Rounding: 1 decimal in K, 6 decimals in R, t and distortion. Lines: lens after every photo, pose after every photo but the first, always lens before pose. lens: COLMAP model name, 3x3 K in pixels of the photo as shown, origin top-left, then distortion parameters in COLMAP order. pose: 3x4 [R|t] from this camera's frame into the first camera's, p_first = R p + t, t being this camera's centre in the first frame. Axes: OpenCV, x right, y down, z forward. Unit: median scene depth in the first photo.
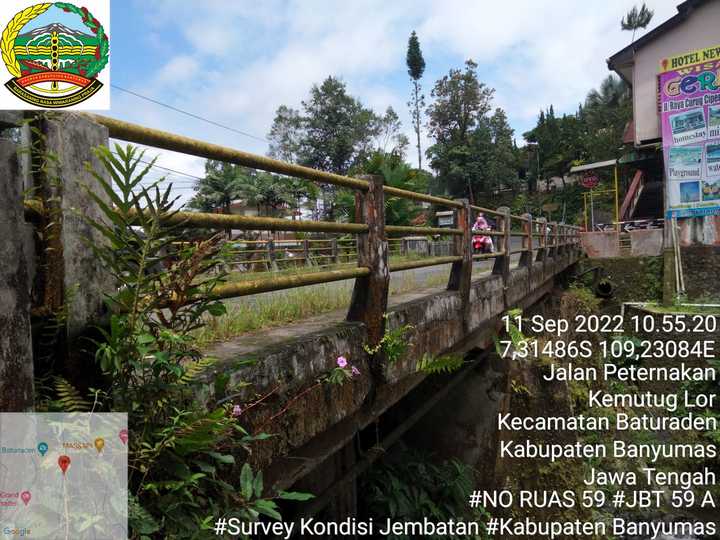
lens RADIAL K [[529.2, 0, 360.0], [0, 529.2, 270.0], [0, 0, 1]] dist [0.000459, 0.002458]
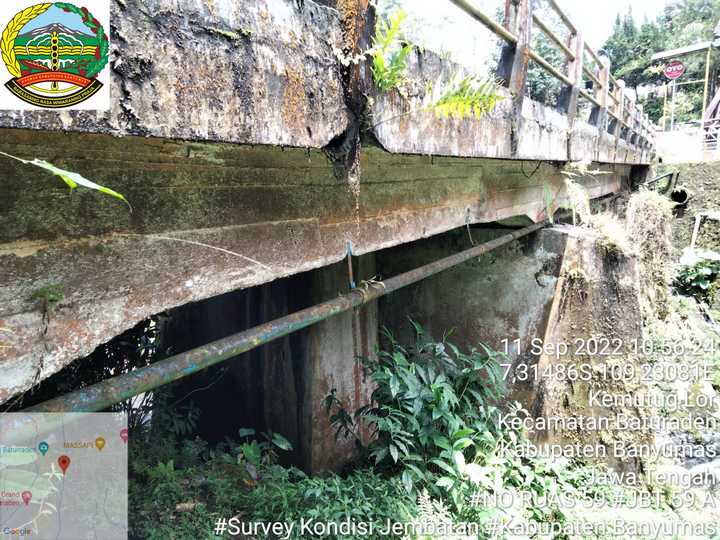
lens RADIAL K [[529.2, 0, 360.0], [0, 529.2, 270.0], [0, 0, 1]] dist [0.000459, 0.002458]
pose [[0.995437, 0.039916, -0.086672, 0.037279], [-0.028183, 0.990768, 0.132606, 0.118623], [0.091165, -0.129559, 0.987372, 0.153710]]
